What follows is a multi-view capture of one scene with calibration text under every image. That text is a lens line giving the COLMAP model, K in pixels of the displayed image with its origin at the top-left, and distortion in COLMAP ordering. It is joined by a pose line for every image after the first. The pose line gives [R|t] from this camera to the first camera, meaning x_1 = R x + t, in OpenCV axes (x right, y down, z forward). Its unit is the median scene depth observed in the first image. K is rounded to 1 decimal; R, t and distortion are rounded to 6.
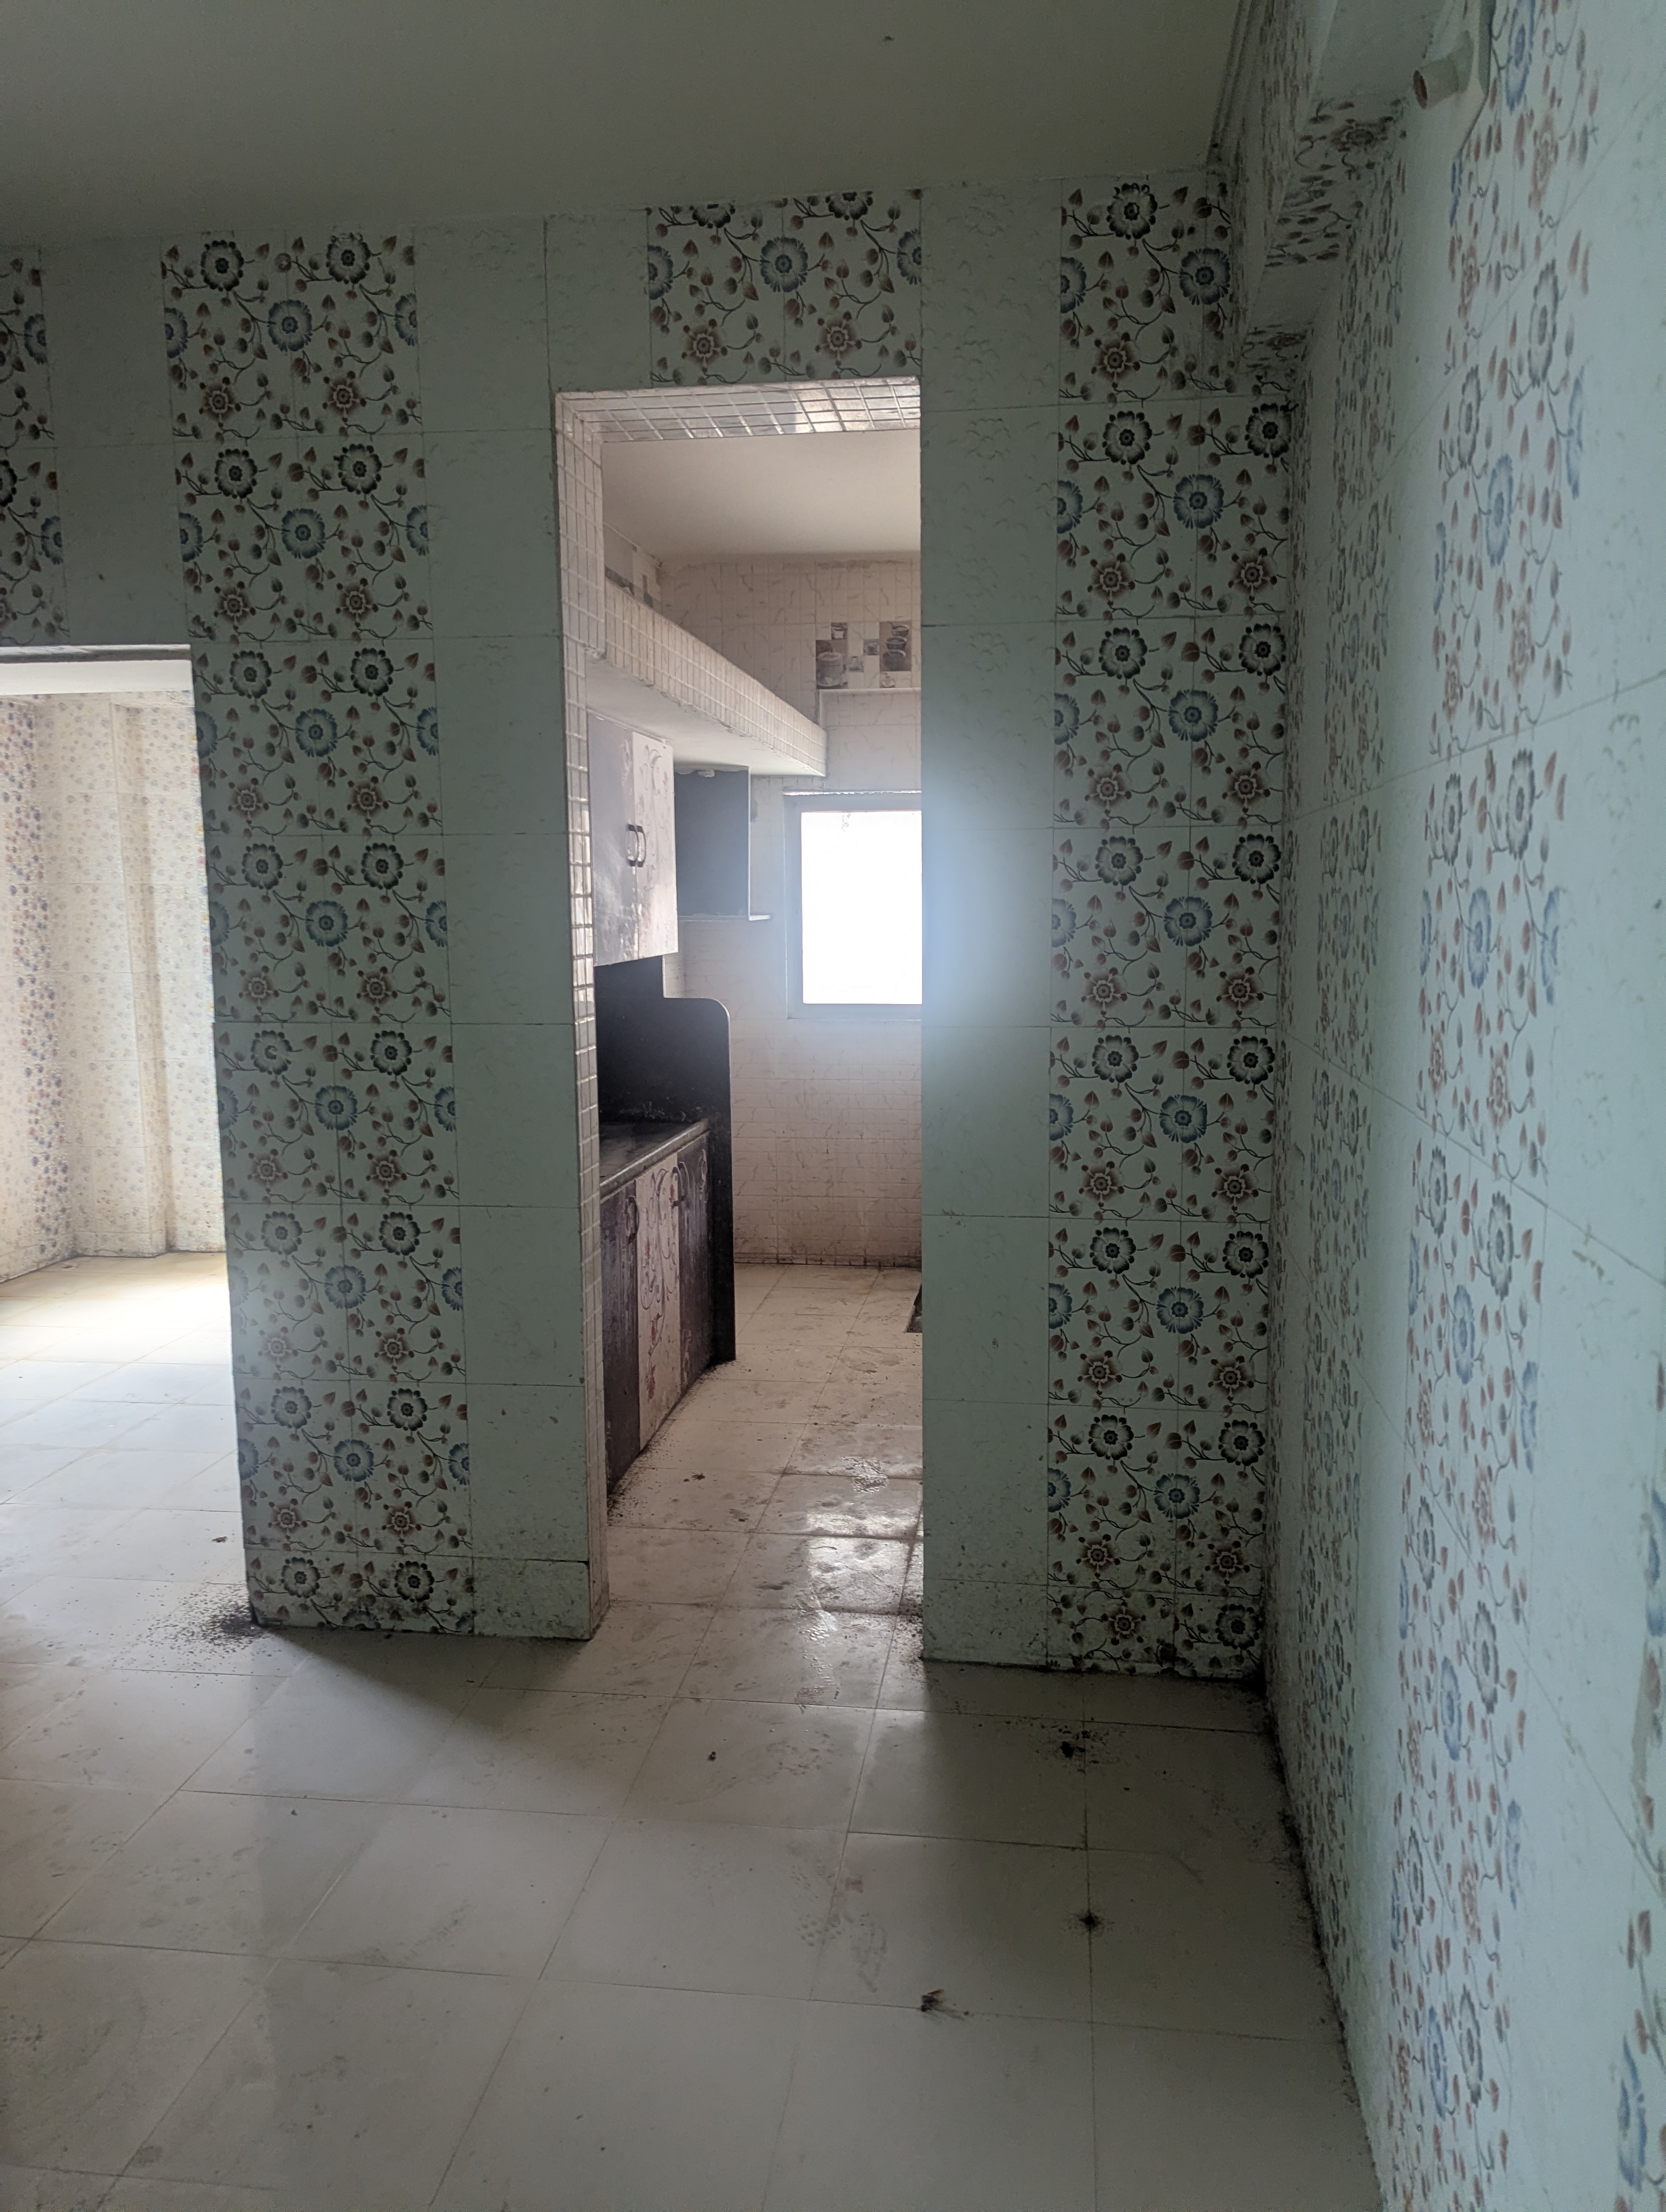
lens RADIAL K [[1574.5, 0, 871.6], [0, 1574.5, 1104.8], [0, 0, 1]] dist [0.059892, -0.043976]
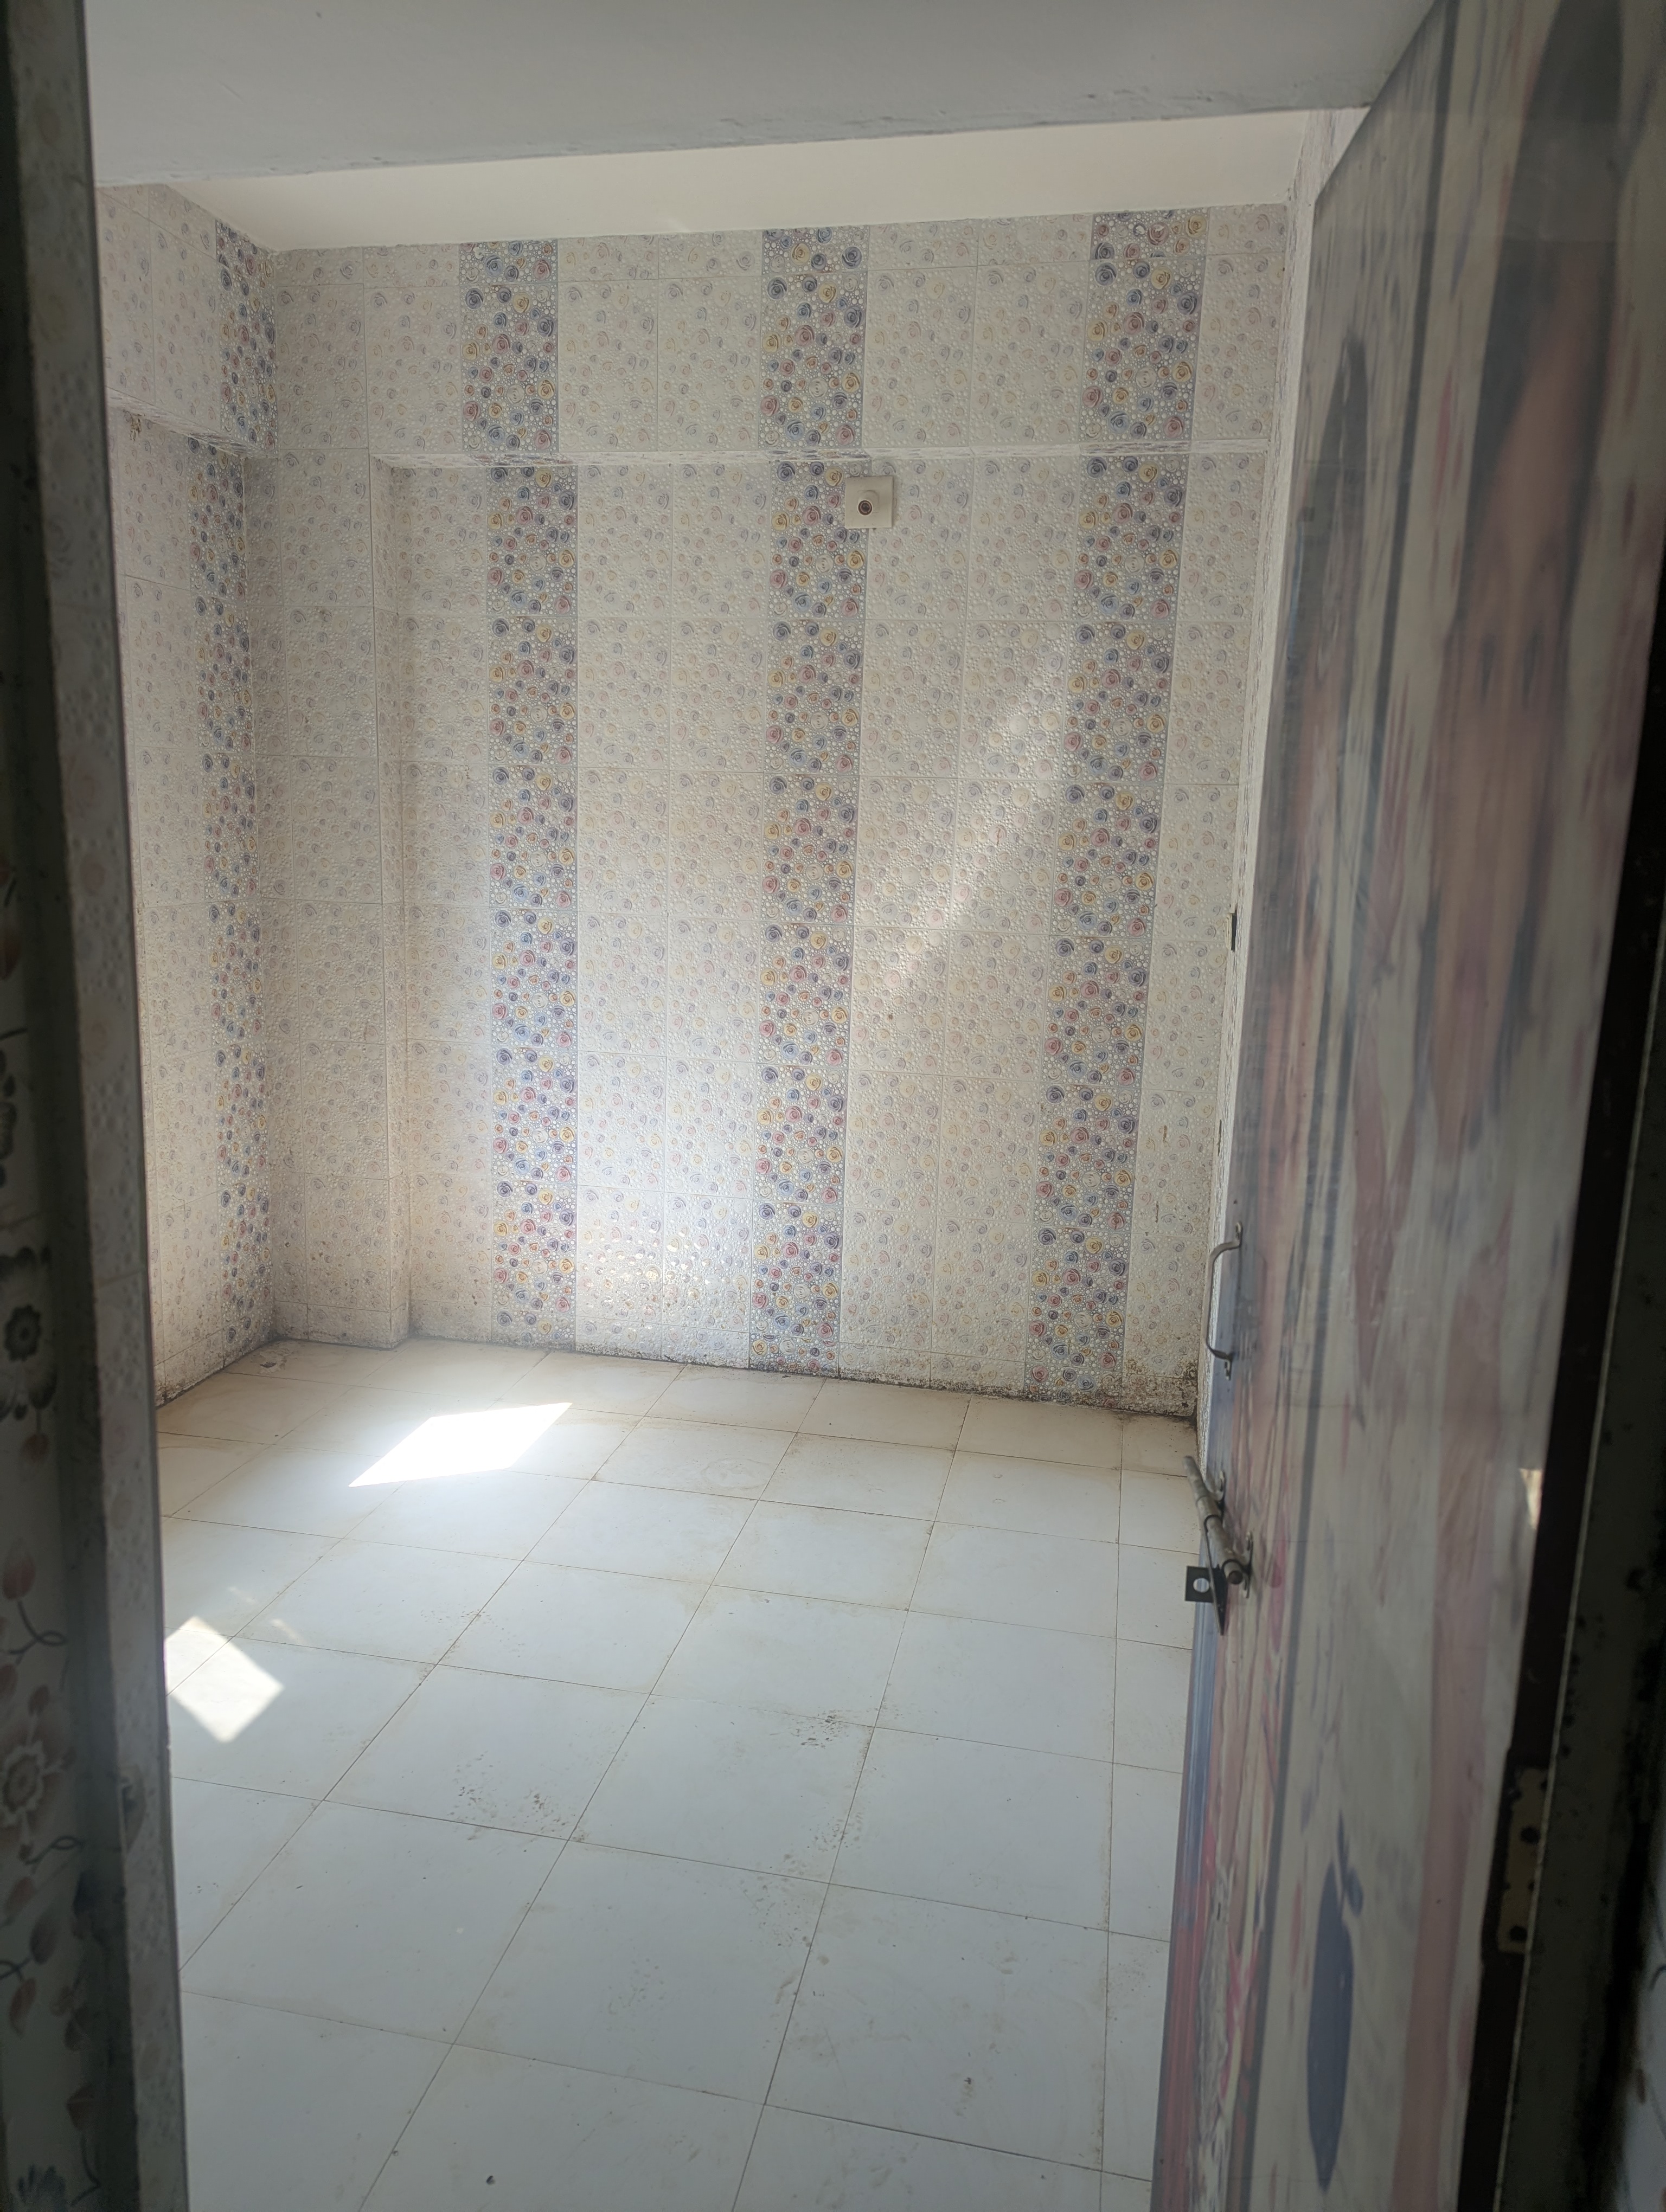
lens RADIAL K [[1574.5, 0, 824.6], [0, 1574.5, 1098.7], [0, 0, 1]] dist [0.059892, -0.043976]
pose [[0.996400, 0.052544, -0.066526, -0.556356], [-0.049172, 0.997470, 0.051343, -0.106088], [0.069056, -0.047887, 0.996463, 0.880621]]
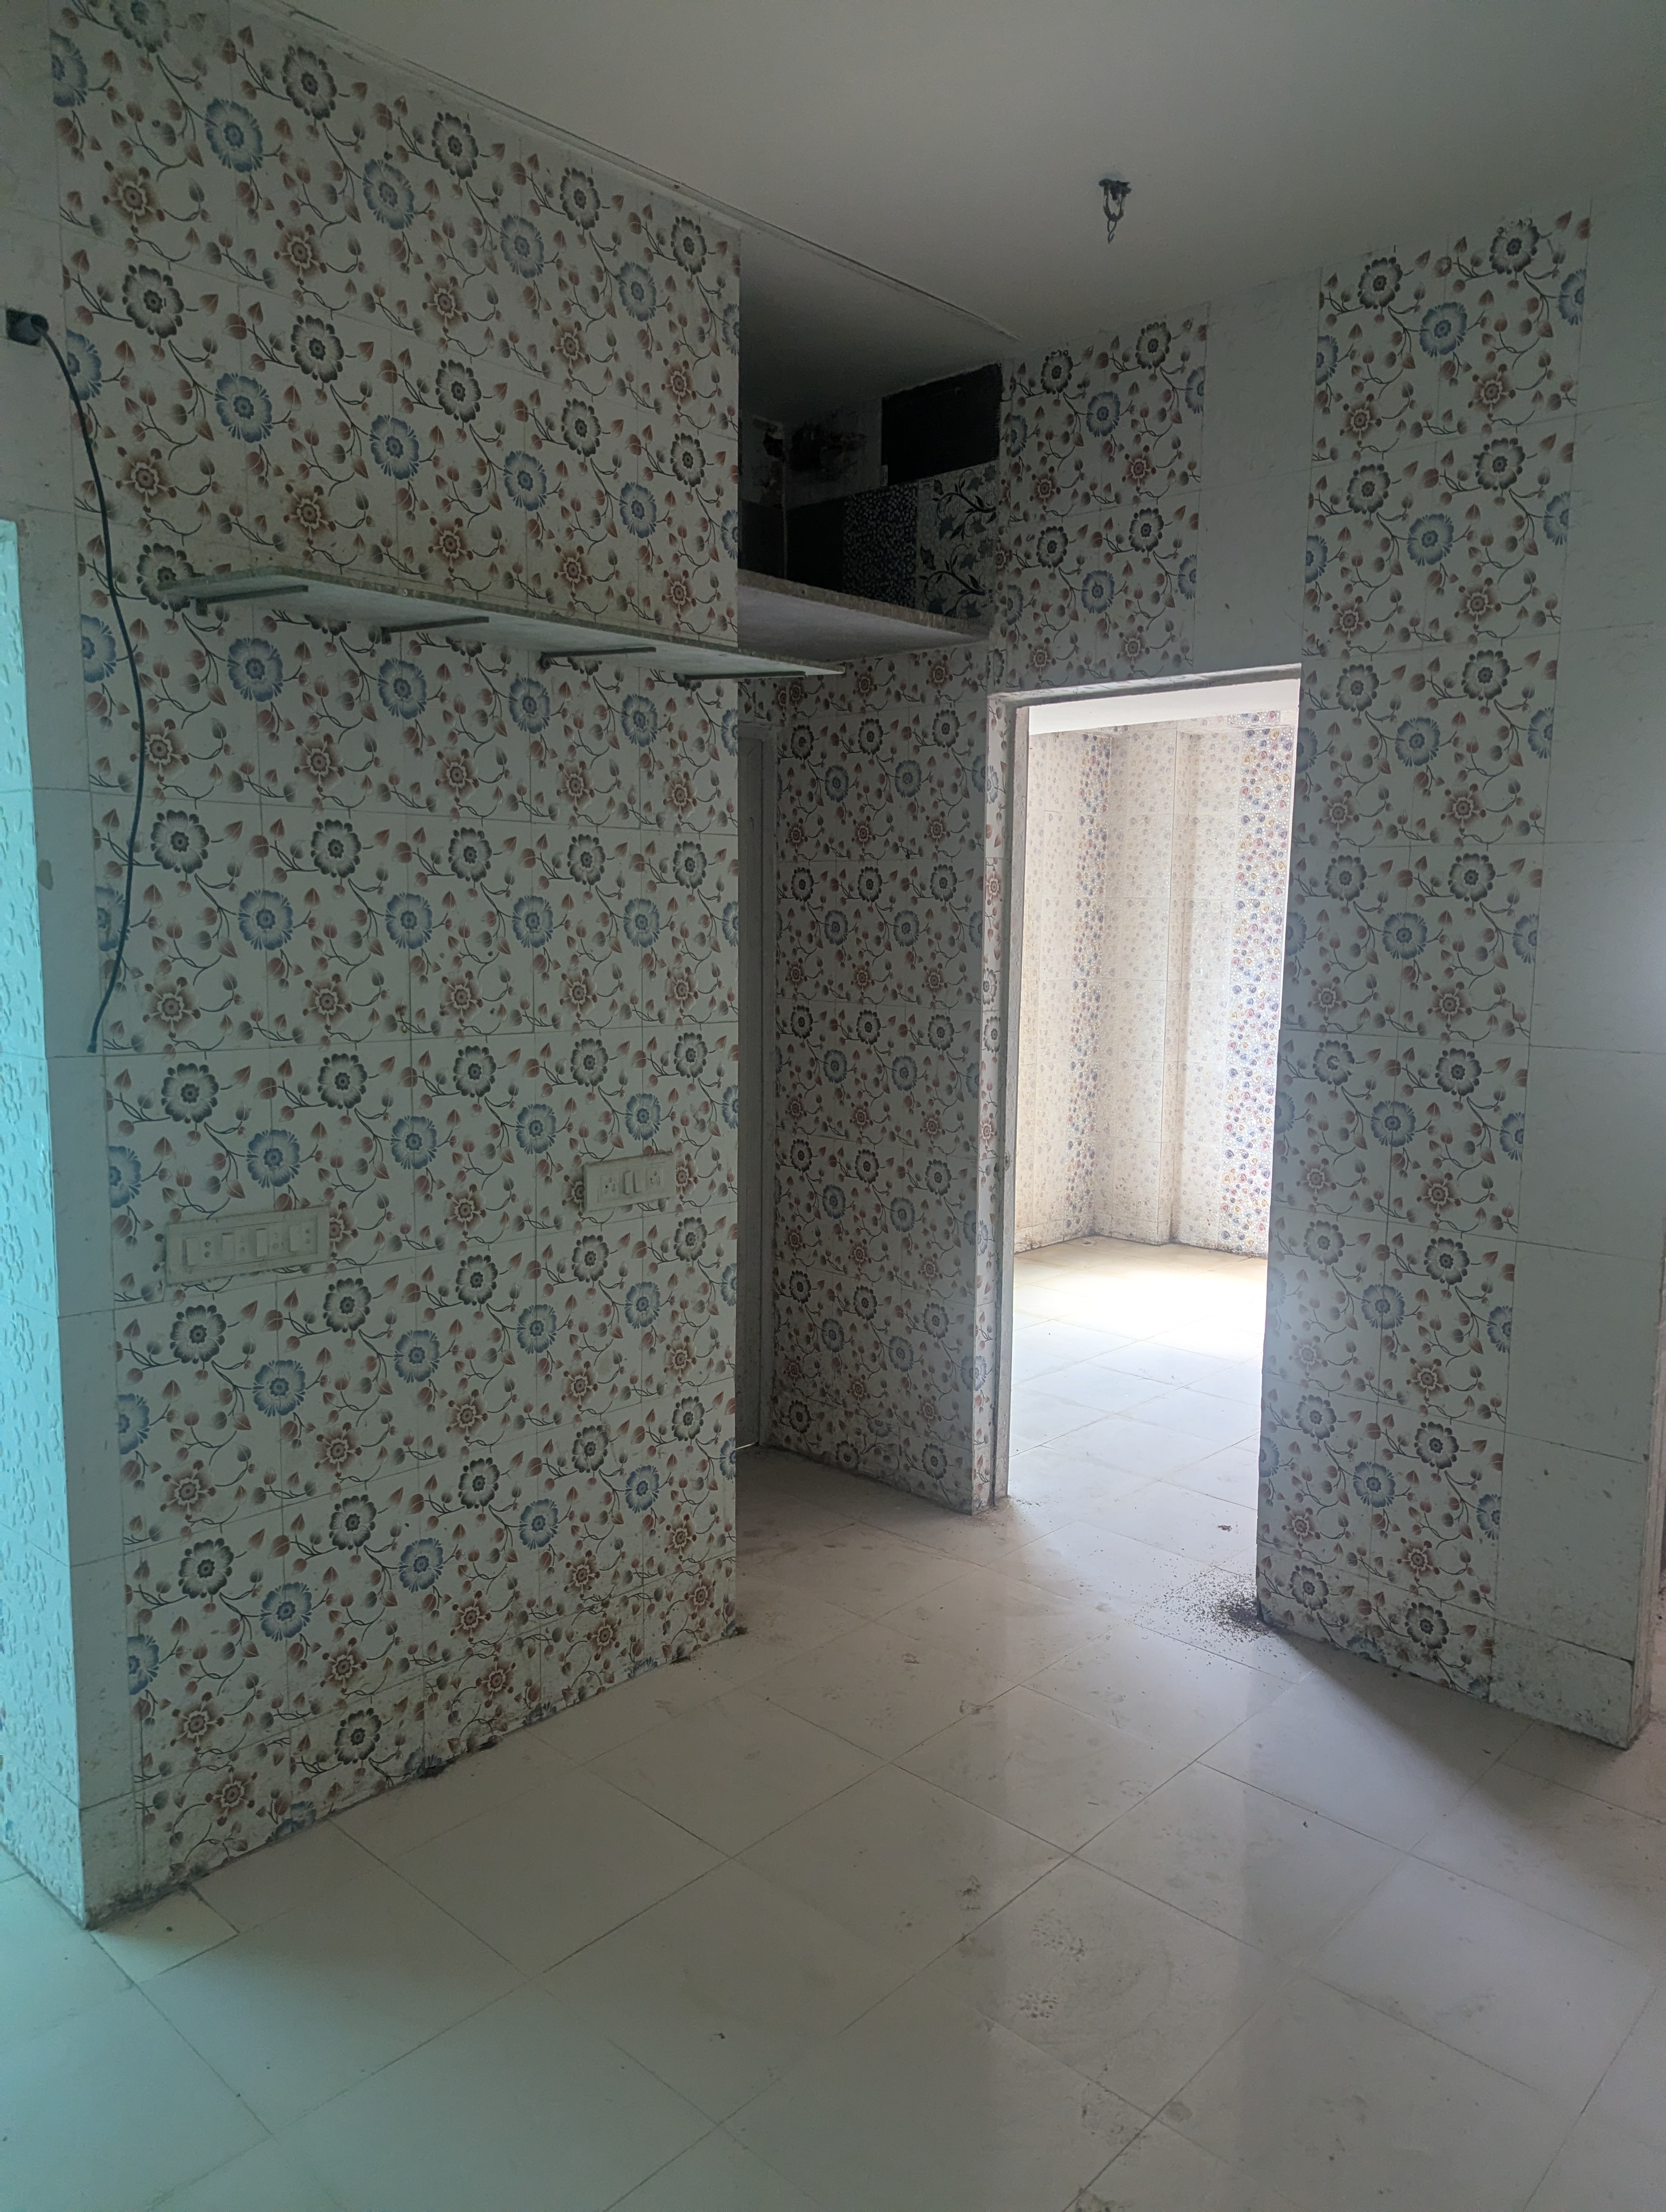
lens RADIAL K [[1574.5, 0, 828.1], [0, 1574.5, 1101.2], [0, 0, 1]] dist [0.059892, -0.043976]
pose [[0.809942, 0.089022, -0.579715, -0.052323], [-0.097074, 0.995129, 0.017188, 0.004988], [0.578421, 0.042354, 0.814638, -0.001093]]
